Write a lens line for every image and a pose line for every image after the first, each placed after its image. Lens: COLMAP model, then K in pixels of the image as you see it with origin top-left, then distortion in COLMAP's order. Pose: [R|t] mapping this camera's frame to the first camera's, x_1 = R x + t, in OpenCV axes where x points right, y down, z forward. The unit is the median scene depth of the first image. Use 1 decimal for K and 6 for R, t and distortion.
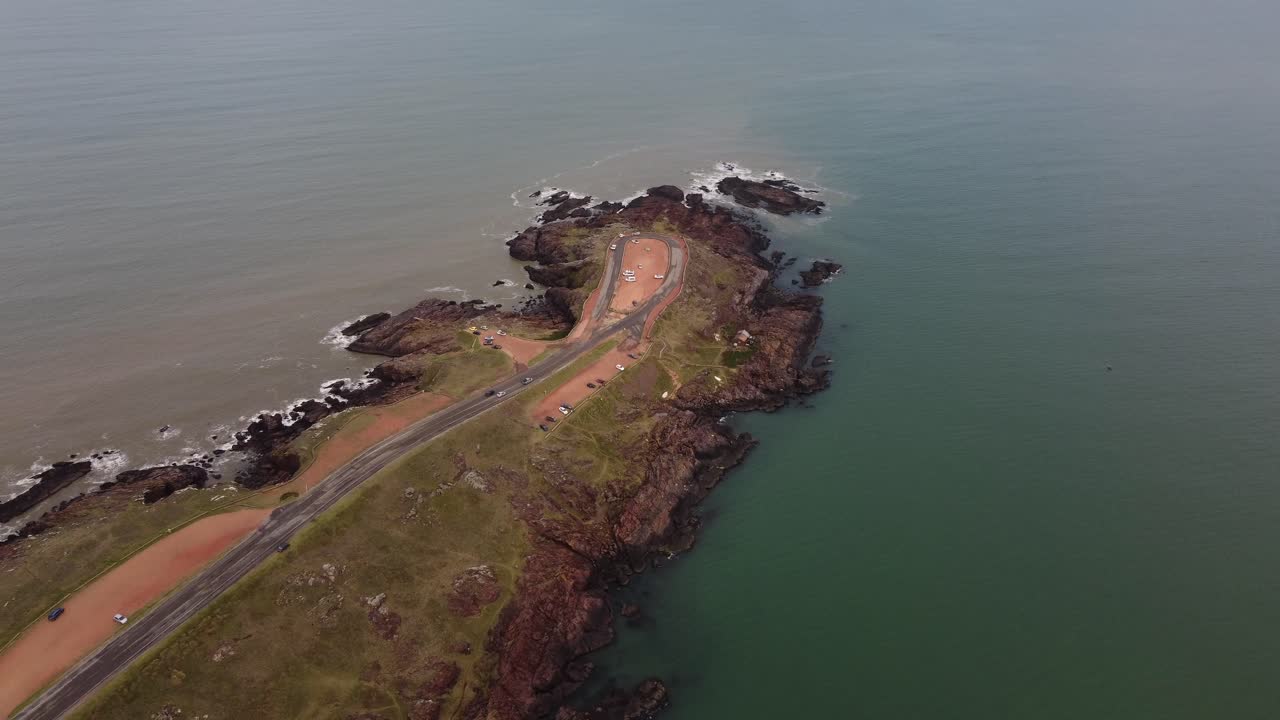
lens RADIAL K [[1111.7, 0, 638.7], [0, 1111.7, 358.7], [0, 0, 1]] dist [0.011332, -0.005432]
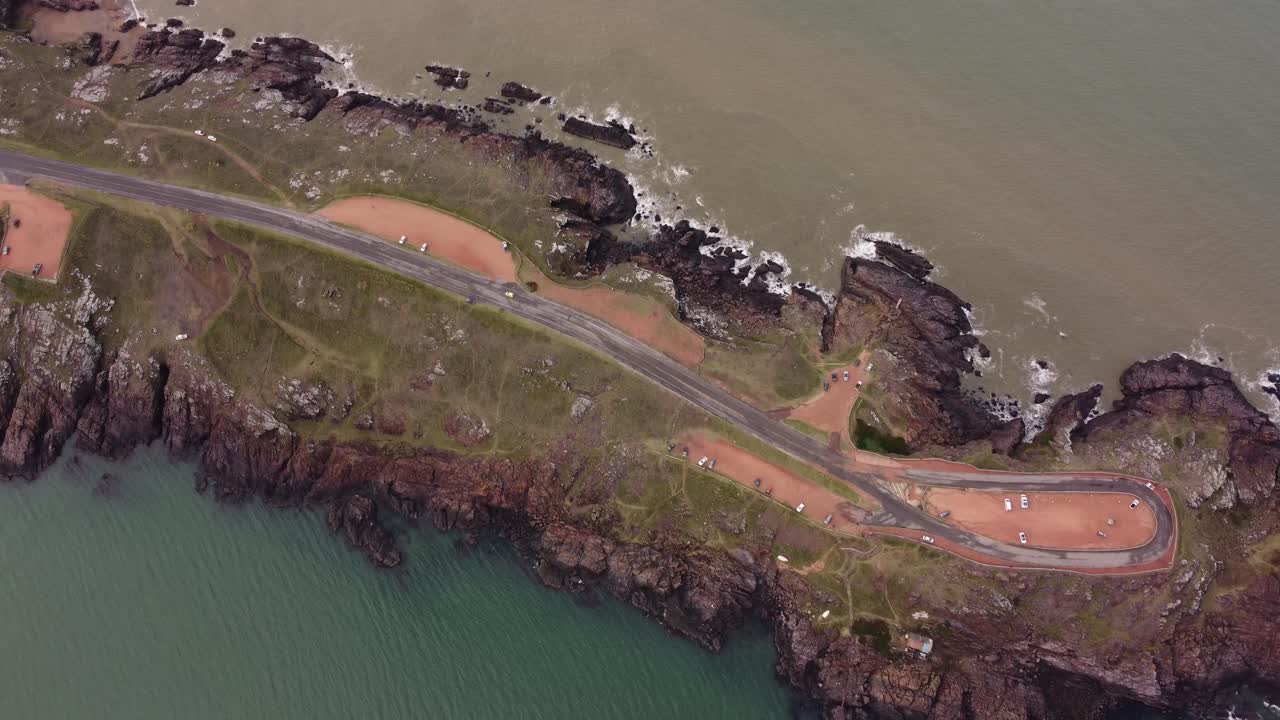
lens RADIAL K [[1111.7, 0, 640.5], [0, 1111.7, 362.0], [0, 0, 1]] dist [0.011332, -0.005432]
pose [[0.001928, 0.896011, -0.444027, 0.333708], [-0.356133, 0.415530, 0.836961, -0.897521], [0.934433, 0.156519, 0.319901, 0.589392]]
